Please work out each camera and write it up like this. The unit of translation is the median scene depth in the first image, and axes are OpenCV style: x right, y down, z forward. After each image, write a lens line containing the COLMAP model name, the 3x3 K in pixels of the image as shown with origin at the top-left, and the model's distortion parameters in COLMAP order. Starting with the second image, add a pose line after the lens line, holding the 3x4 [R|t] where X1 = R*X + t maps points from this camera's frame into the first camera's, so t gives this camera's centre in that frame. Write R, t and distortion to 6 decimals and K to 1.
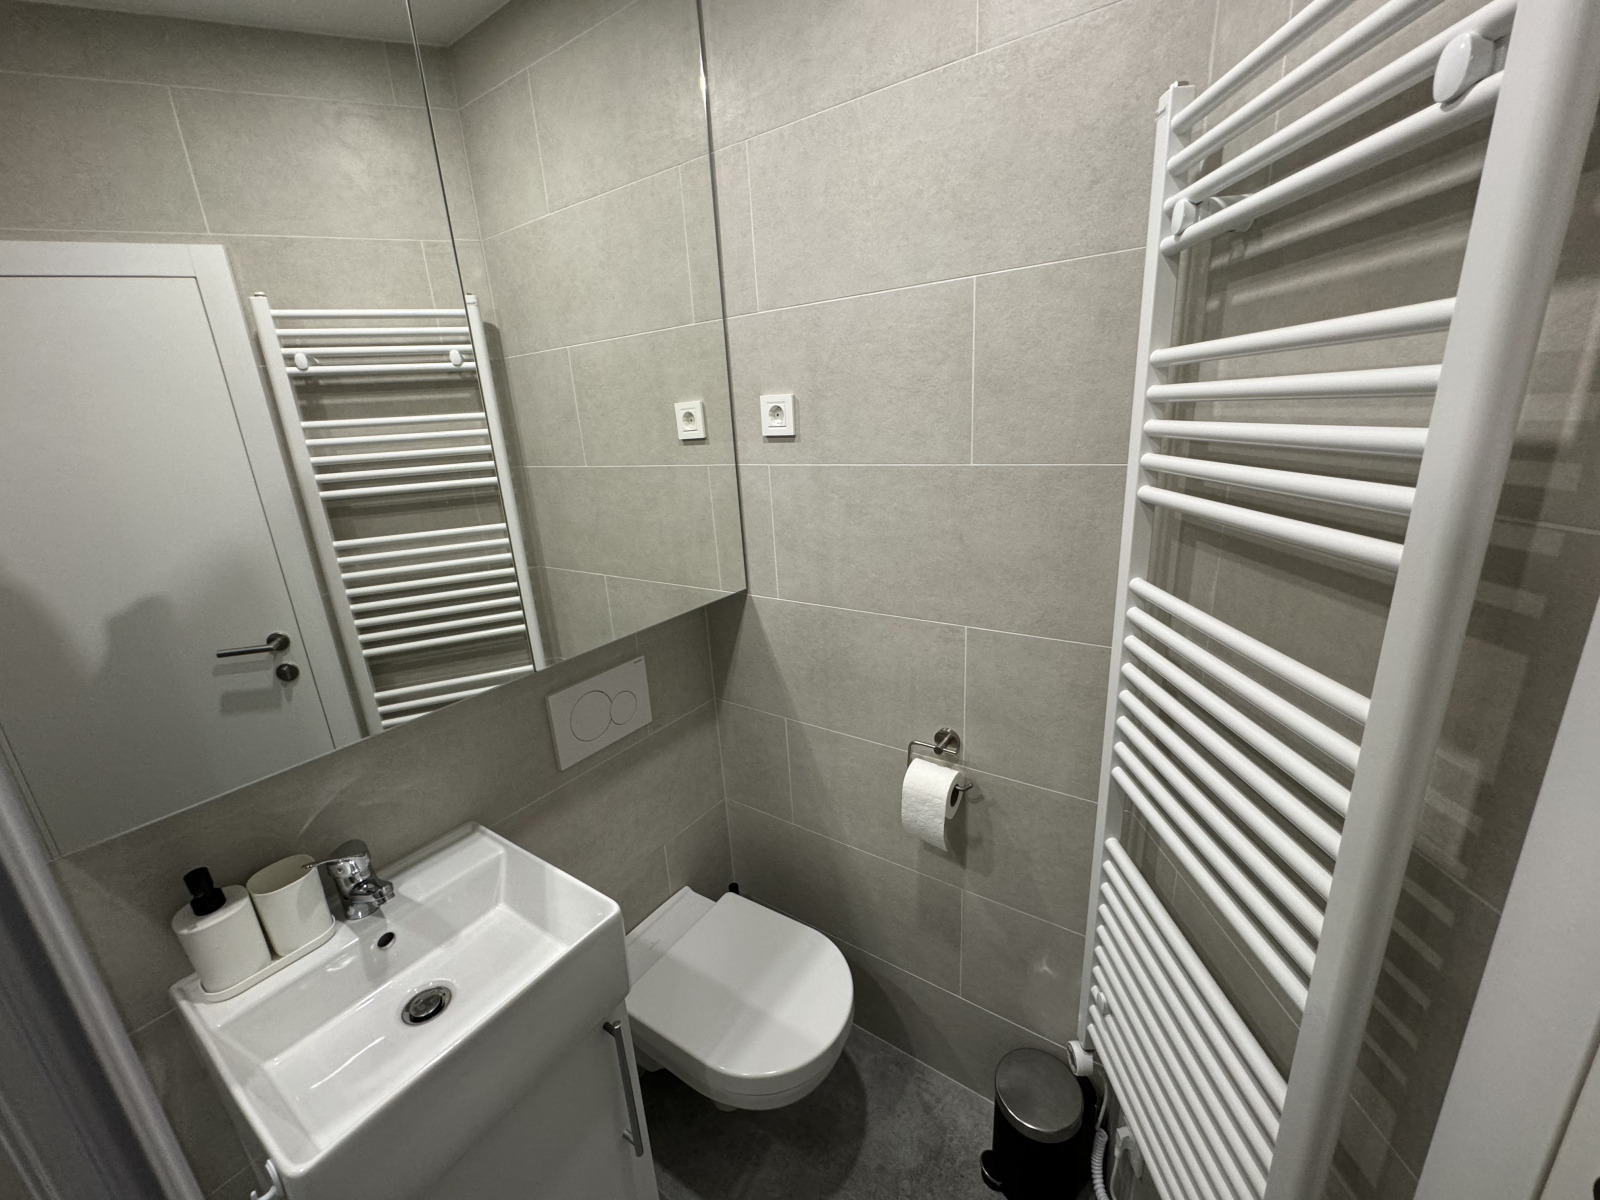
lens RADIAL K [[637.7, 0, 800.0], [0, 637.7, 600.0], [0, 0, 1]] dist [0.000781, -0.000009]
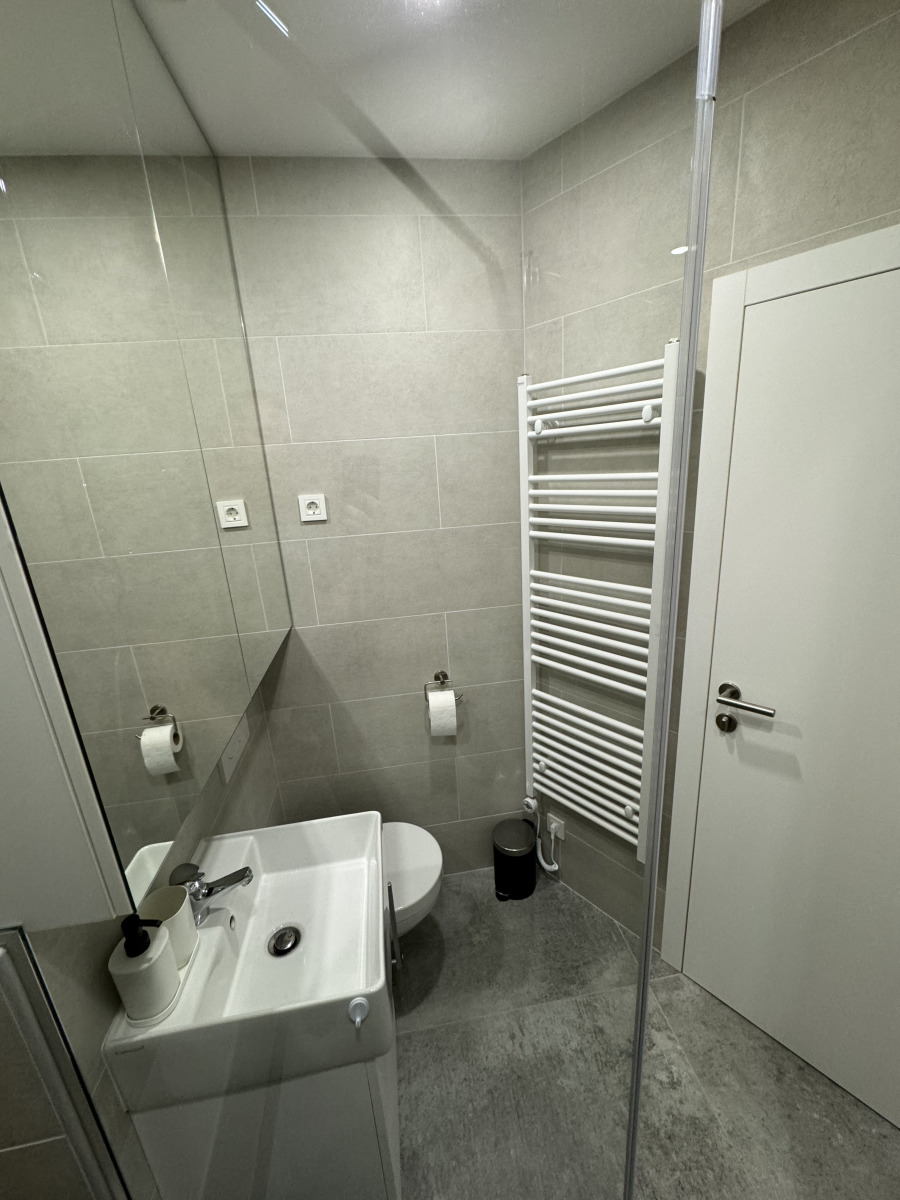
lens RADIAL K [[478.3, 0, 450.0], [0, 478.3, 600.0], [0, 0, 1]] dist [0.000781, -0.000009]
pose [[0.729972, -0.180253, 0.659280, -0.721692], [0.214173, 0.976341, 0.029803, -0.037300], [-0.649054, 0.119445, 0.751307, -0.087151]]
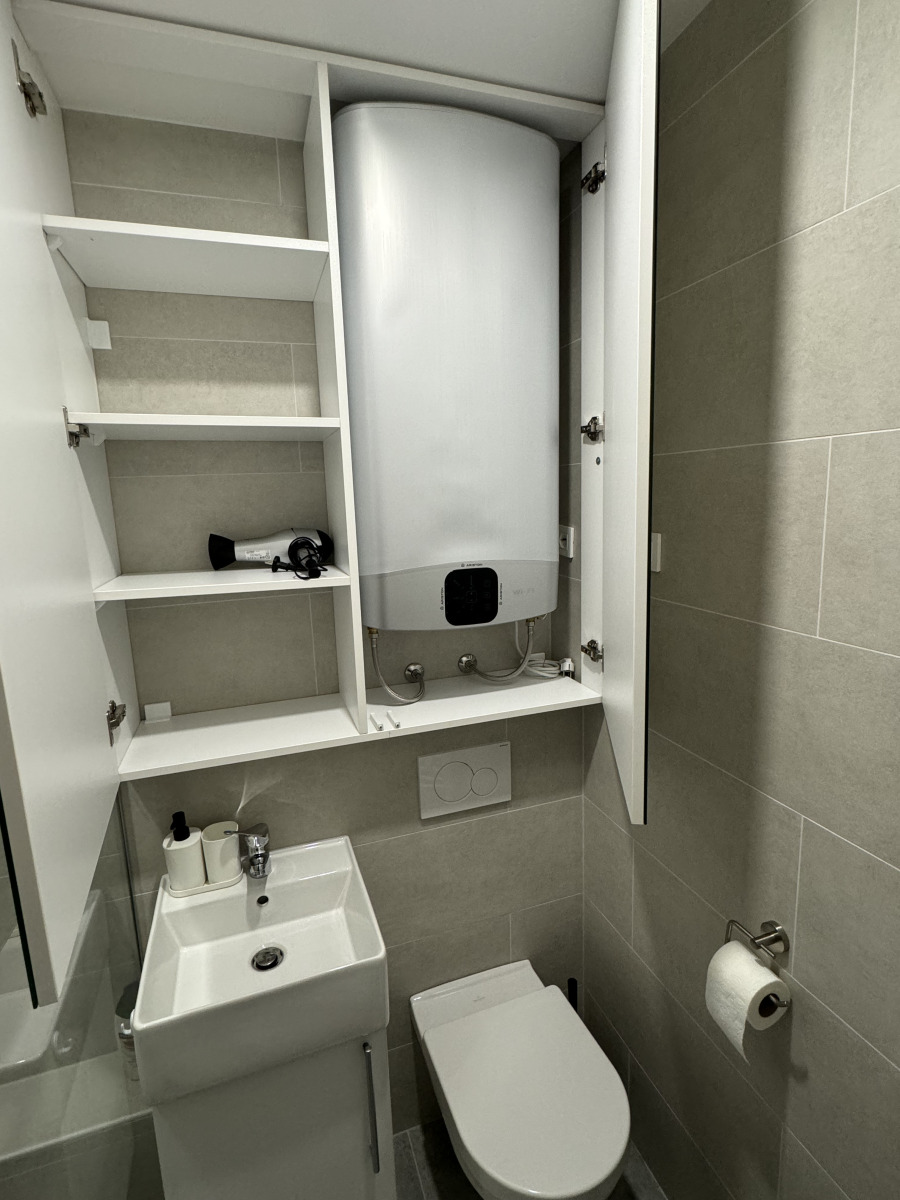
lens RADIAL K [[593.3, 0, 450.0], [0, 593.3, 600.0], [0, 0, 1]] dist [0.001008, 0.000054]
pose [[0.810950, 0.132256, -0.569972, 0.323407], [-0.180406, 0.983178, -0.028544, -0.150902], [0.556609, 0.125974, 0.821168, 0.041920]]
